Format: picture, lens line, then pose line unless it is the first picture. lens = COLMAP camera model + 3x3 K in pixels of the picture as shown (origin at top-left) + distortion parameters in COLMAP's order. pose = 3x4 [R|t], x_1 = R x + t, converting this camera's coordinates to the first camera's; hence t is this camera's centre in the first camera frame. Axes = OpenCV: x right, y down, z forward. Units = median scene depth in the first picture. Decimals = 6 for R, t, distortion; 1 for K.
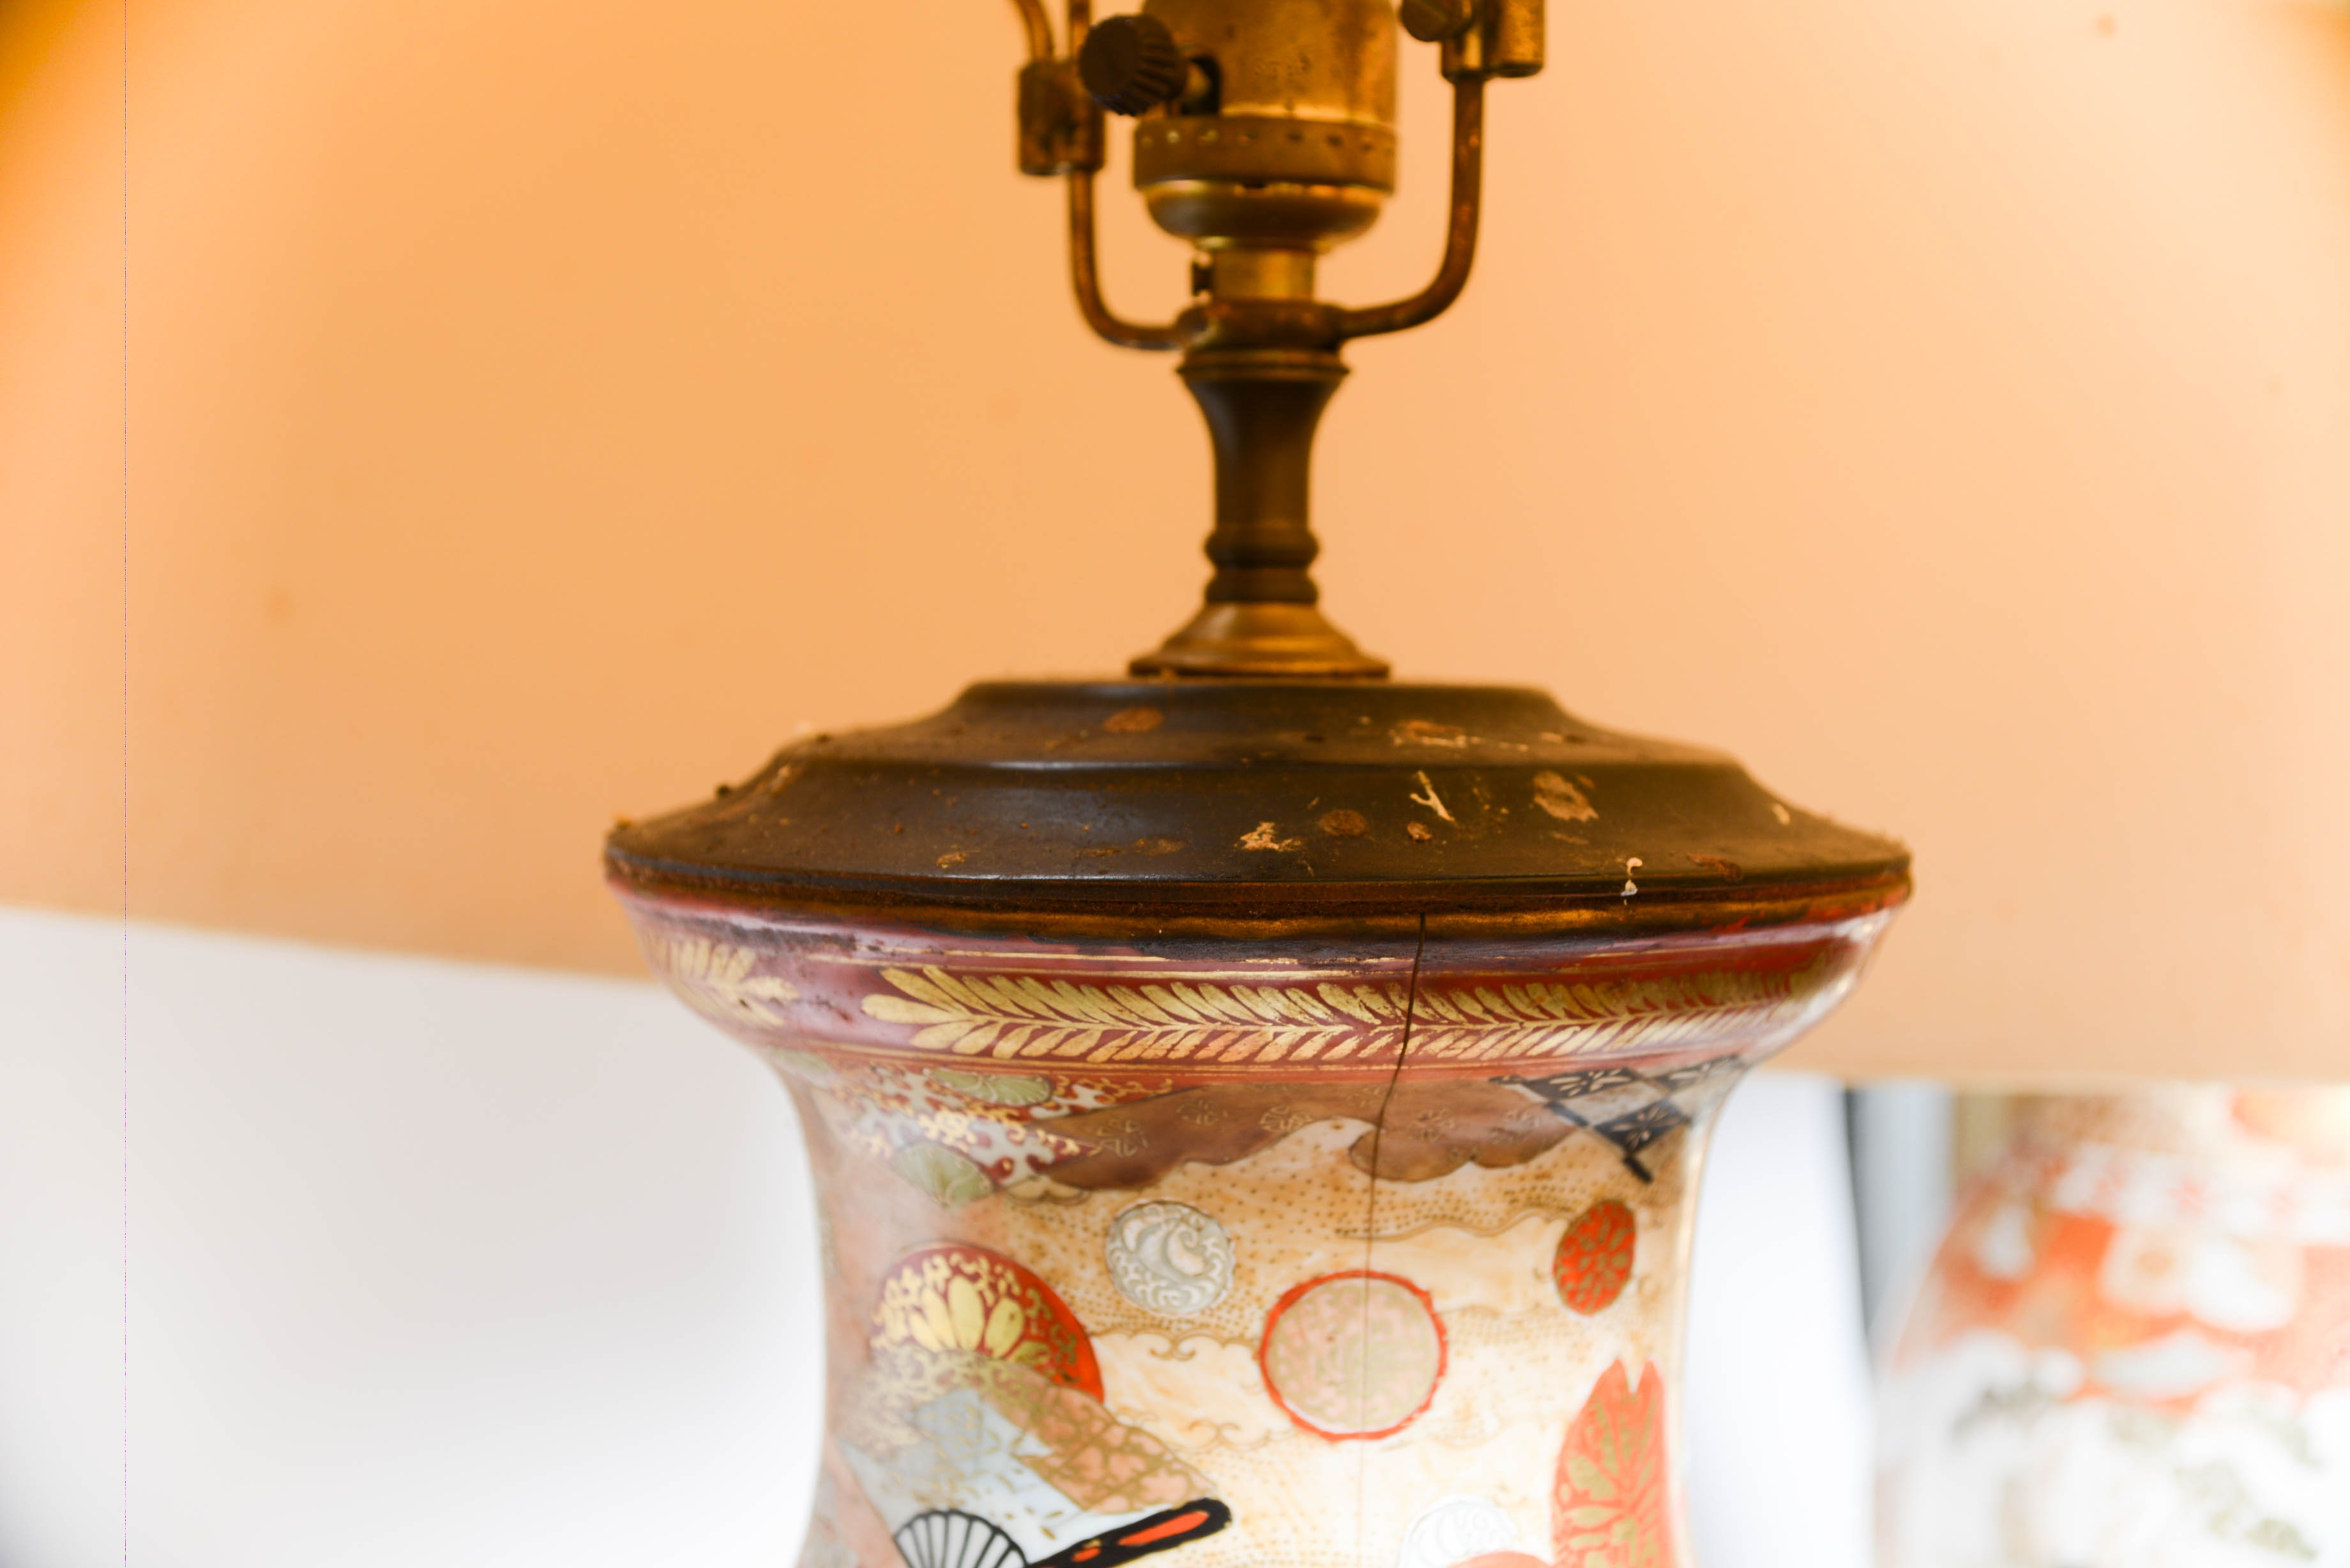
lens RADIAL K [[3015.3, 0, 1167.0], [0, 3015.3, 796.1], [0, 0, 1]] dist [0.017244, 0.000000]
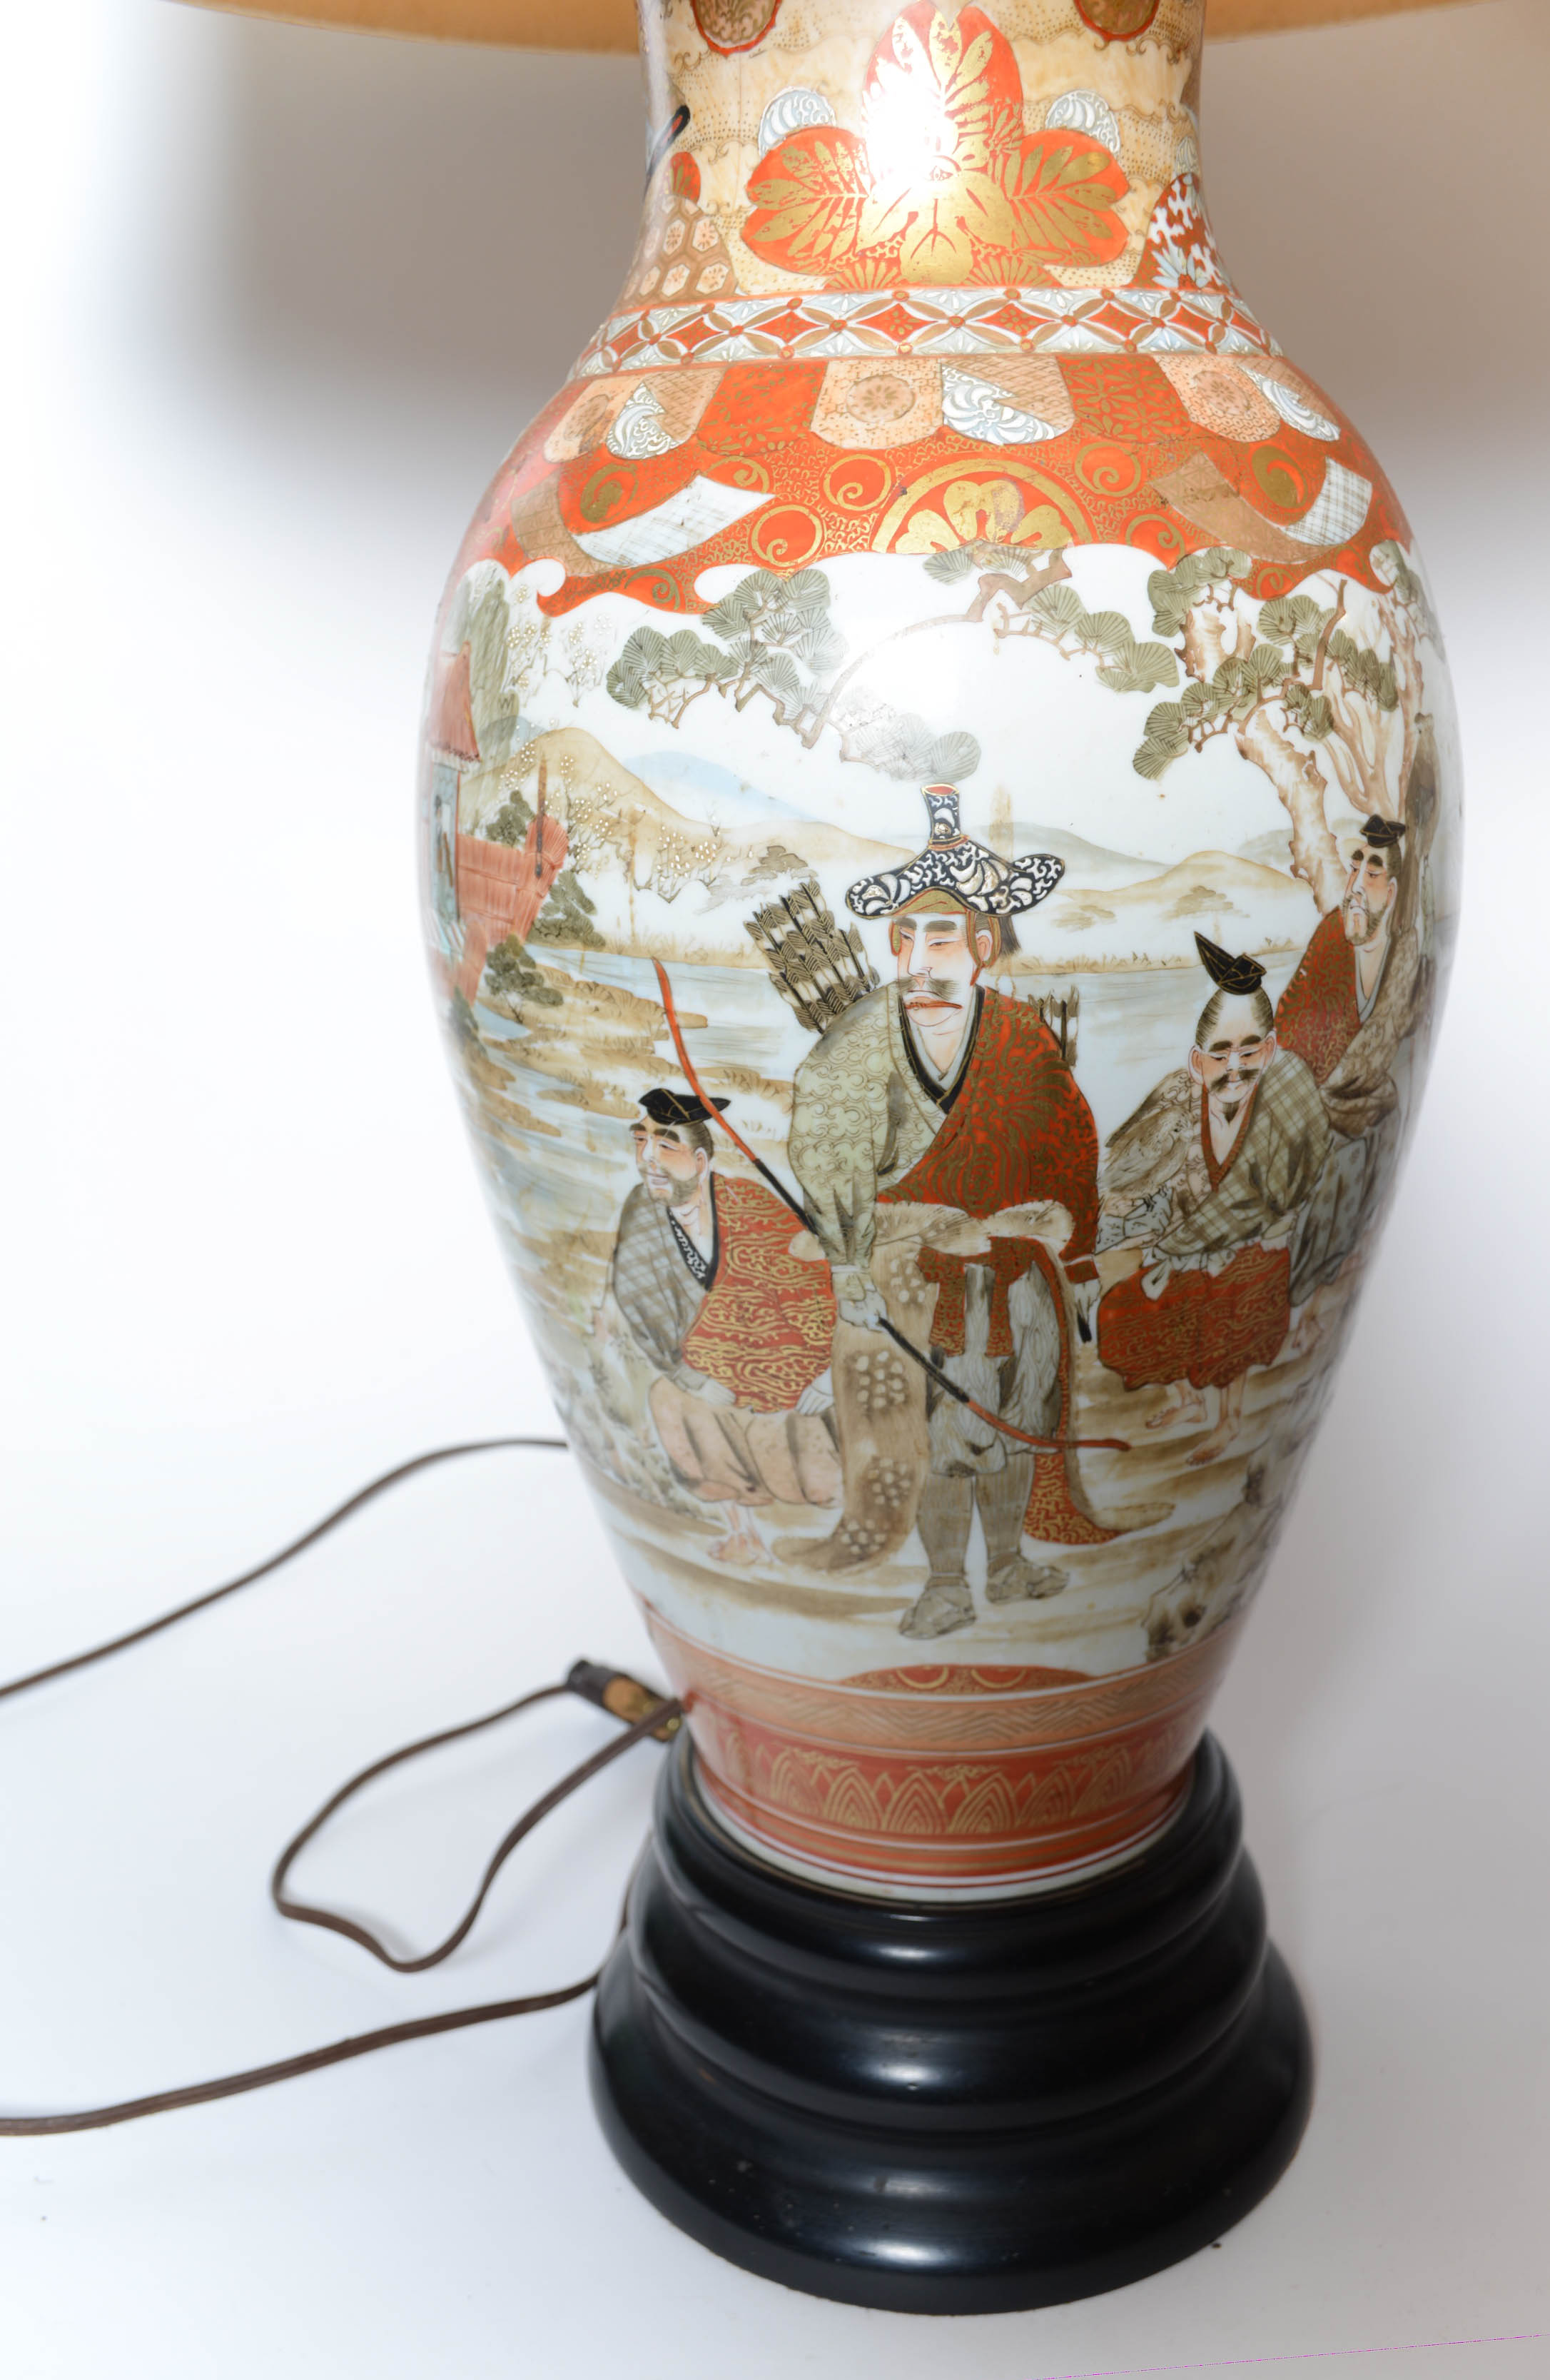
lens RADIAL K [[2178.0, 0, 768.9], [0, 2178.0, 1204.2], [0, 0, 1]] dist [0.011916, 0.000000]
pose [[0.640838, 0.212247, -0.737752, 1.088419], [-0.000516, 0.961139, 0.276066, 0.488848], [0.767676, -0.176533, 0.616044, 0.167431]]
